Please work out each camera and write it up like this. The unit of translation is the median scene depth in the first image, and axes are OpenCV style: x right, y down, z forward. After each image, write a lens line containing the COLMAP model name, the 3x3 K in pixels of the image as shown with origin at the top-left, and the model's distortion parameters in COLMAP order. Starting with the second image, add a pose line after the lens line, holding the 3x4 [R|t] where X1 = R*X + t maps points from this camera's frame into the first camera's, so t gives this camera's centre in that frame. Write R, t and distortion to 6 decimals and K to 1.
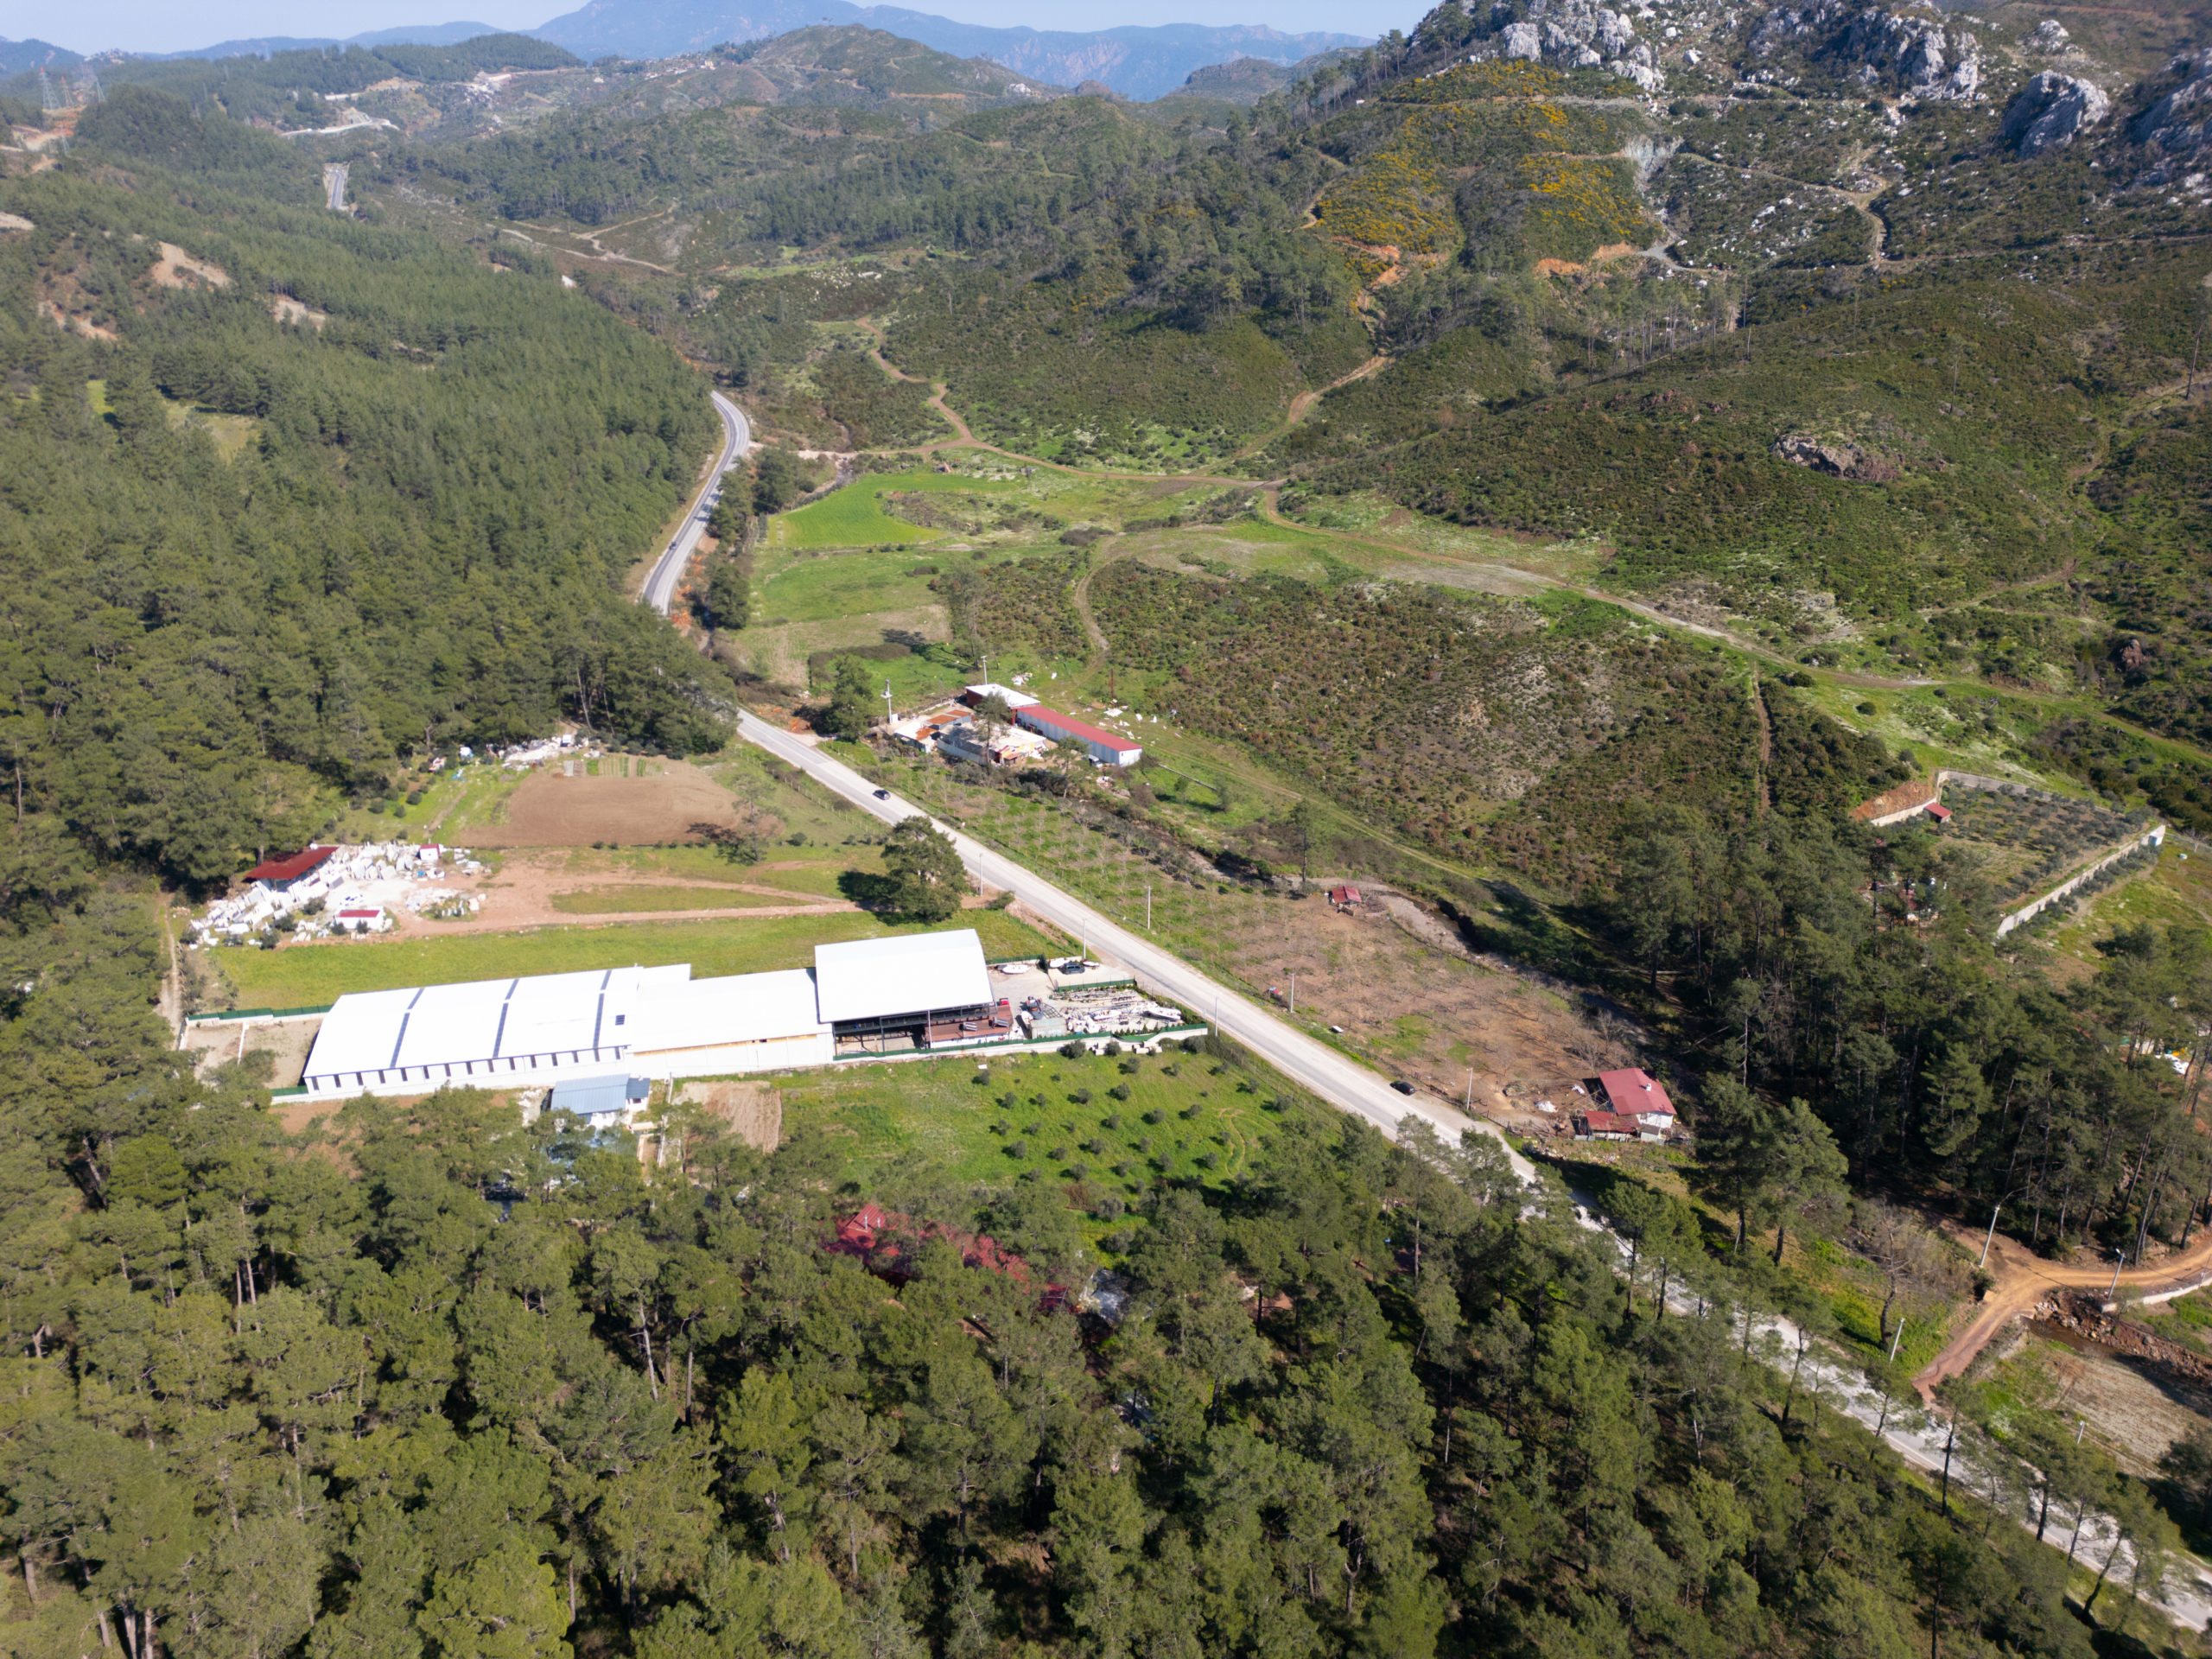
lens RADIAL K [[1543.7, 0, 1105.1], [0, 1543.7, 837.4], [0, 0, 1]] dist [0.085340, -0.090743]
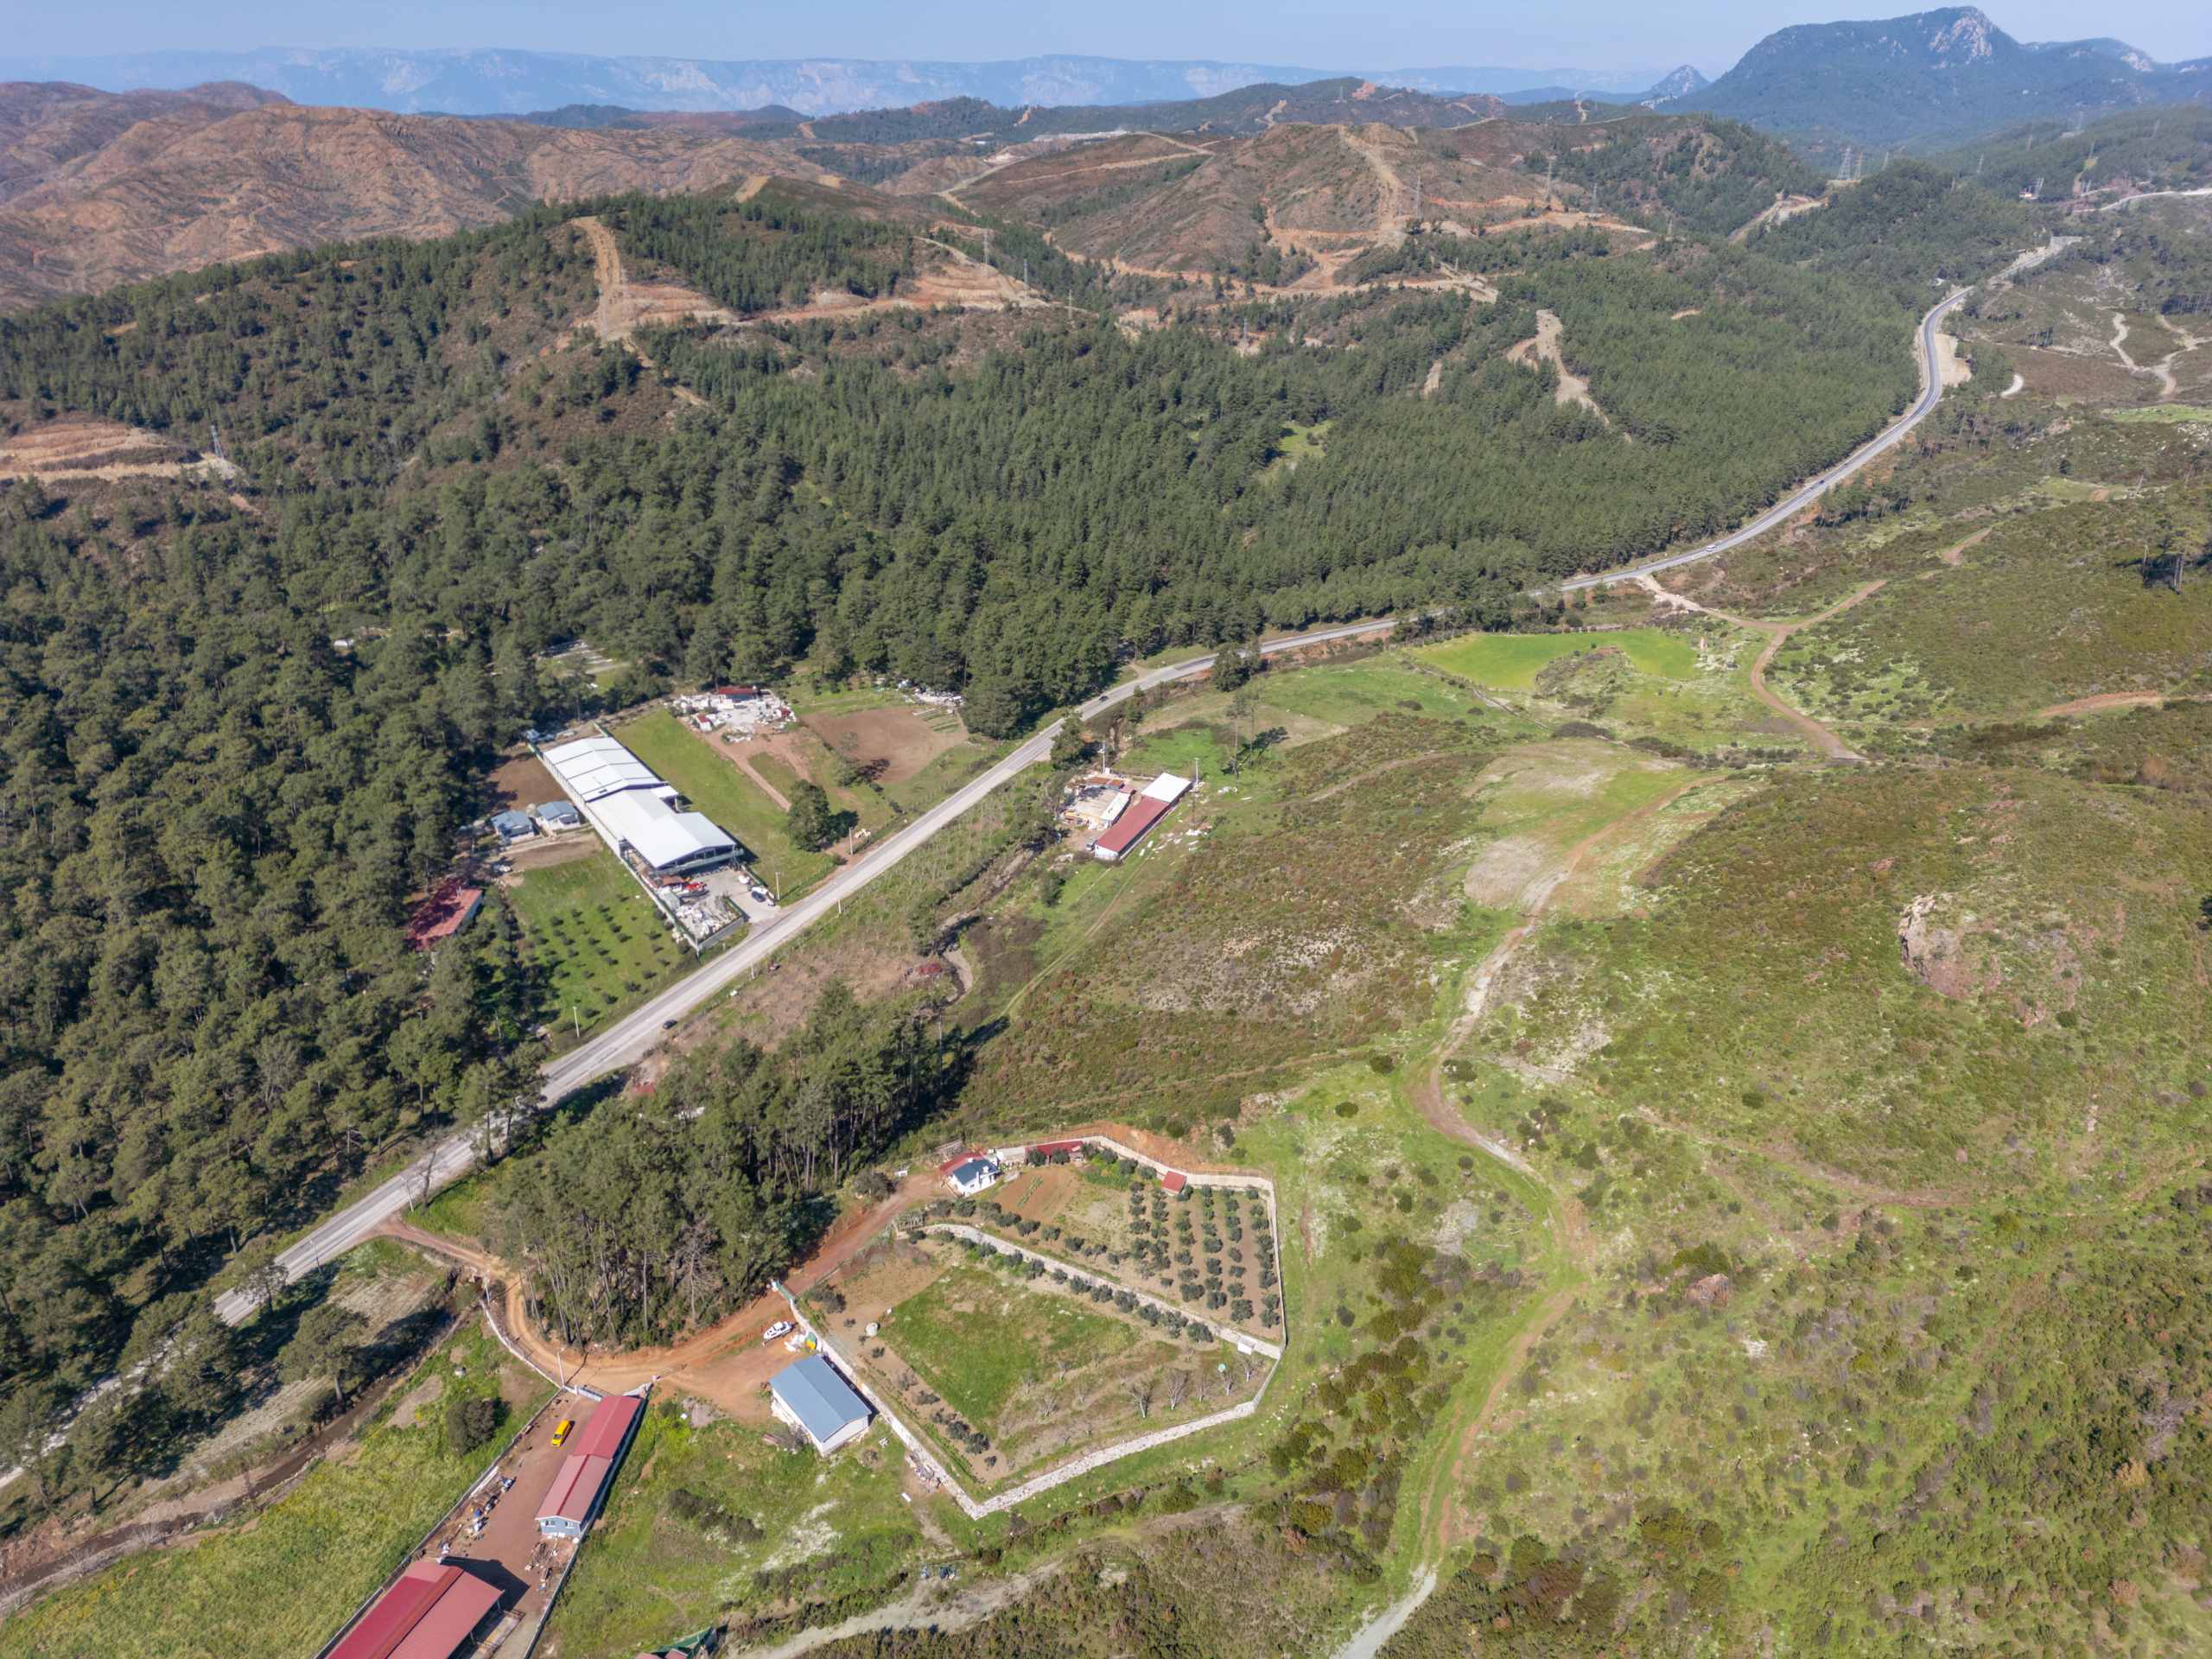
lens RADIAL K [[1545.9, 0, 1103.8], [0, 1545.9, 828.9], [0, 0, 1]] dist [0.078492, -0.074666]
pose [[0.393467, 0.386778, -0.834018, 0.897649], [-0.394207, 0.890542, 0.227015, -0.301803], [0.830533, 0.239452, 0.502870, 0.311097]]
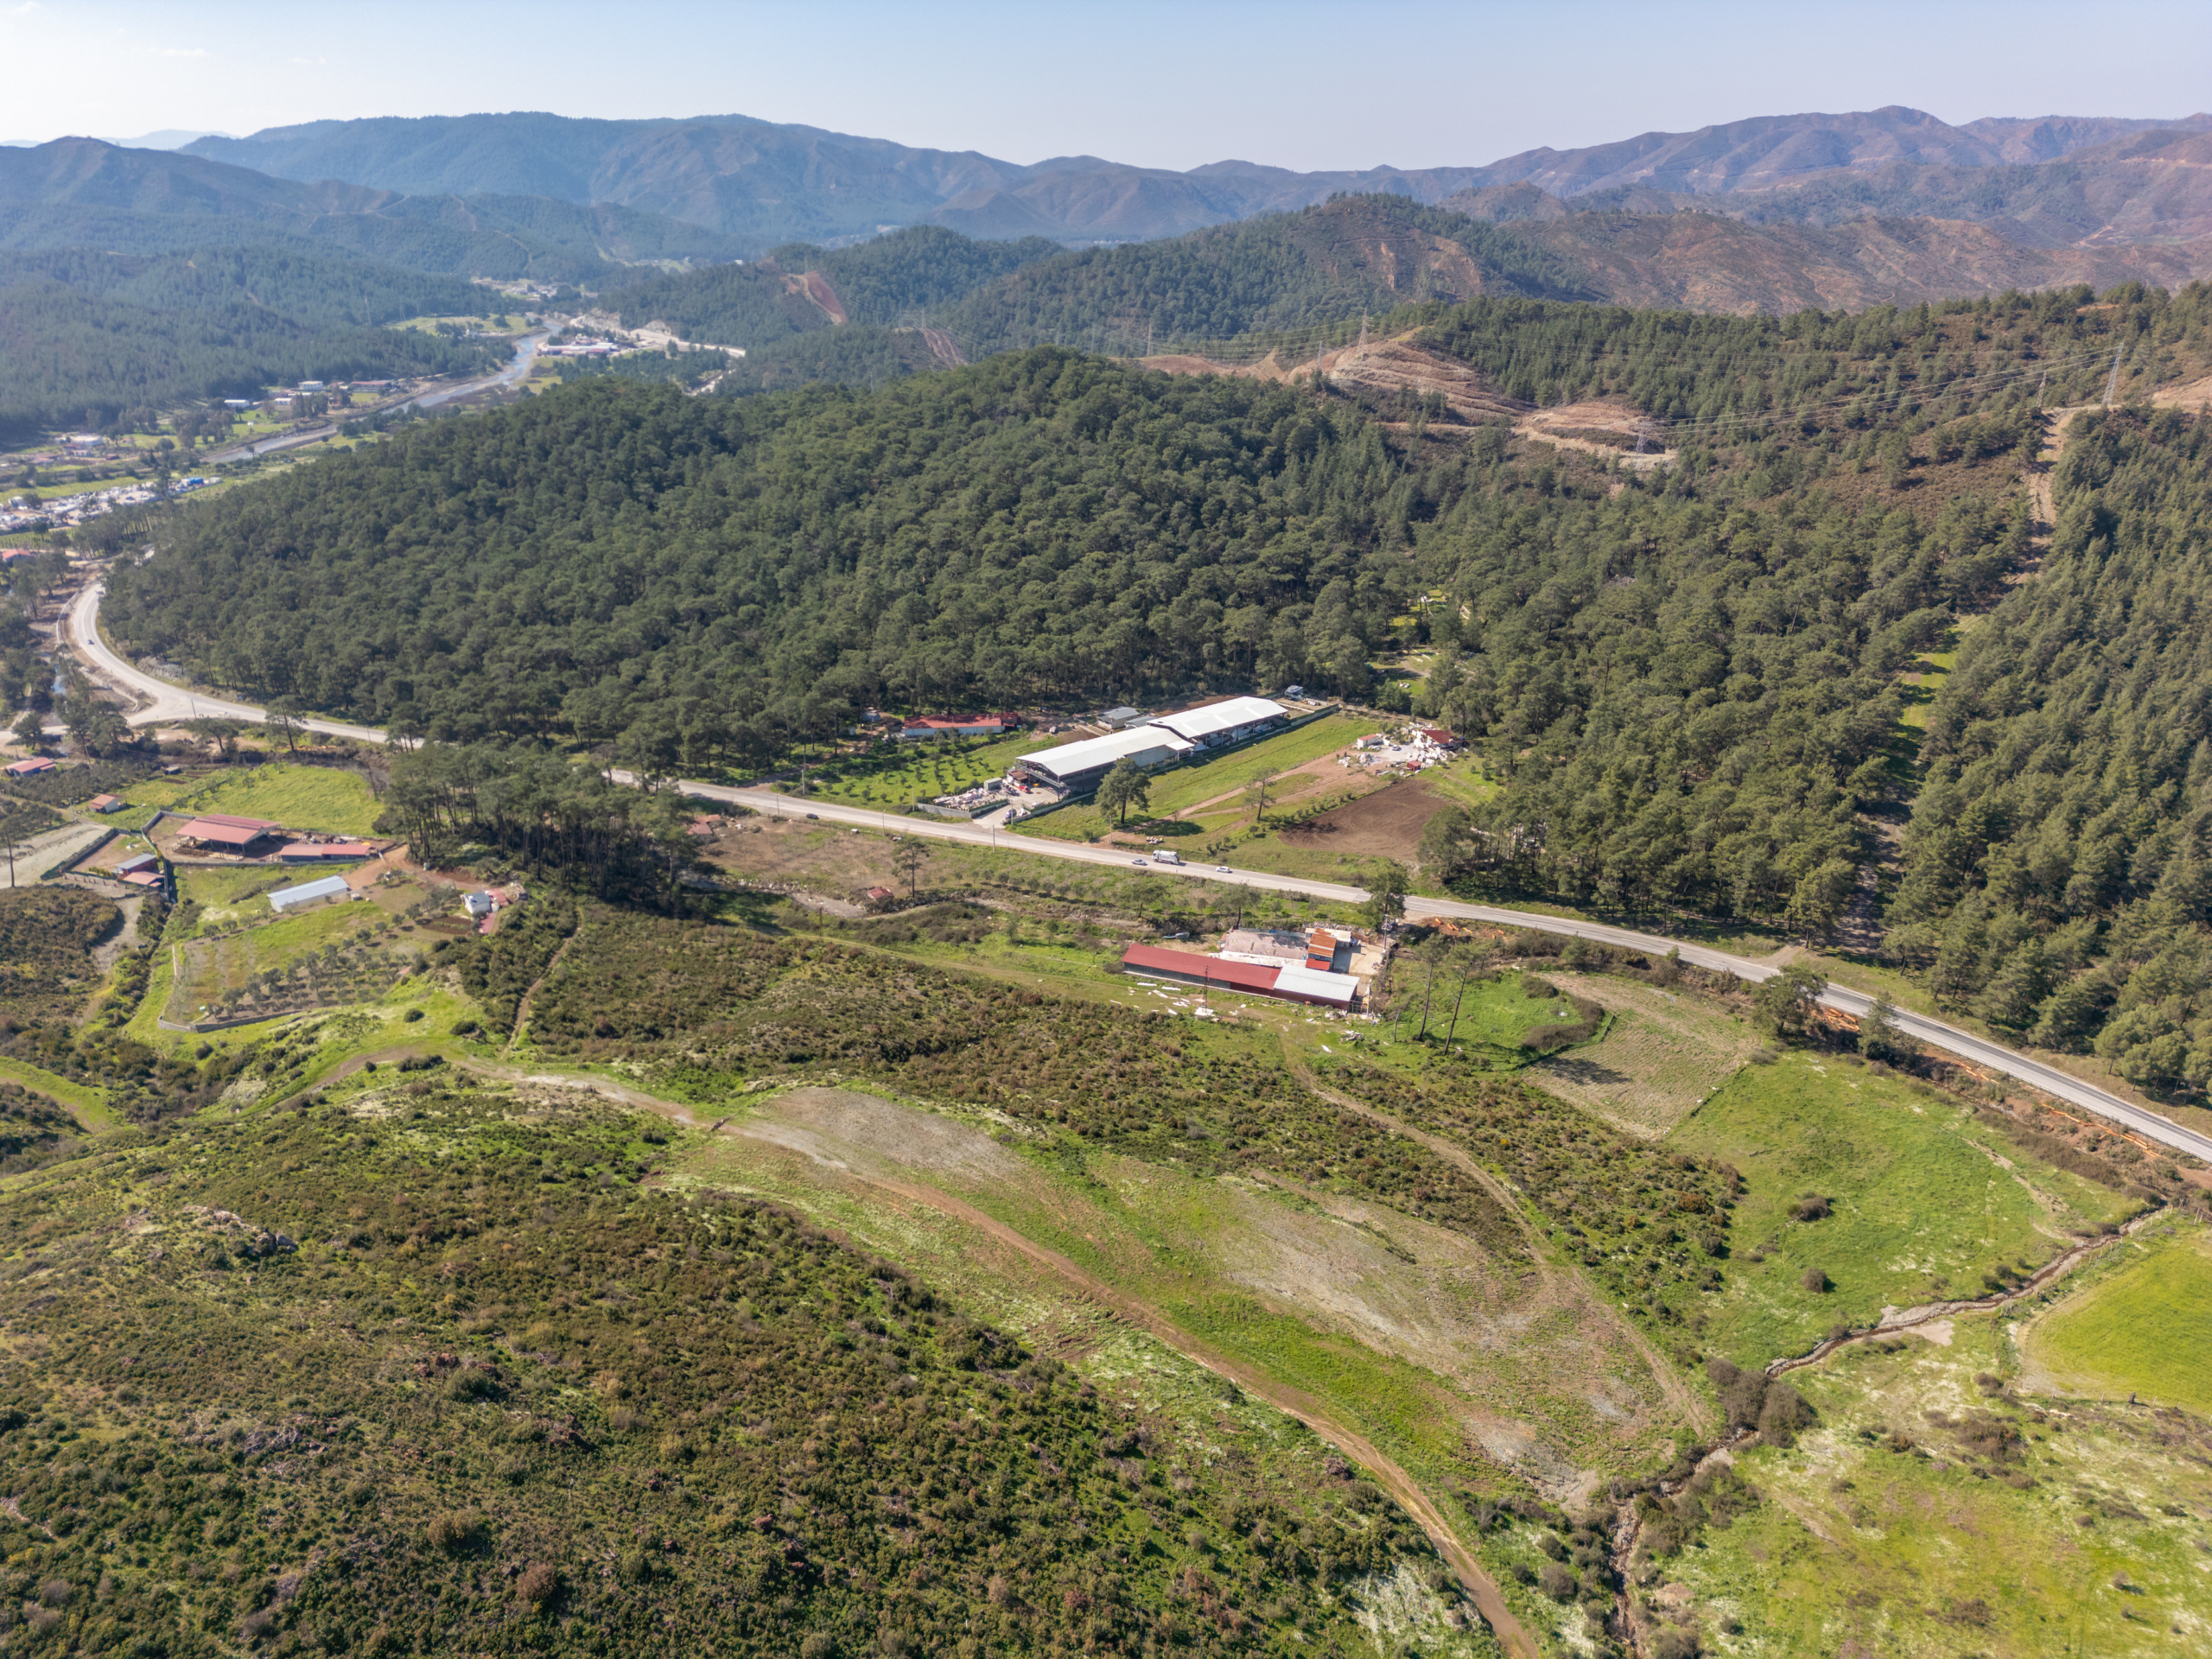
lens RADIAL K [[1543.1, 0, 1106.0], [0, 1543.1, 829.5], [0, 0, 1]] dist [0.079881, -0.075015]
pose [[-0.891398, 0.178593, -0.416549, 0.389369], [-0.192561, 0.682767, 0.704805, -0.732103], [0.410279, 0.708473, -0.574227, 1.313627]]
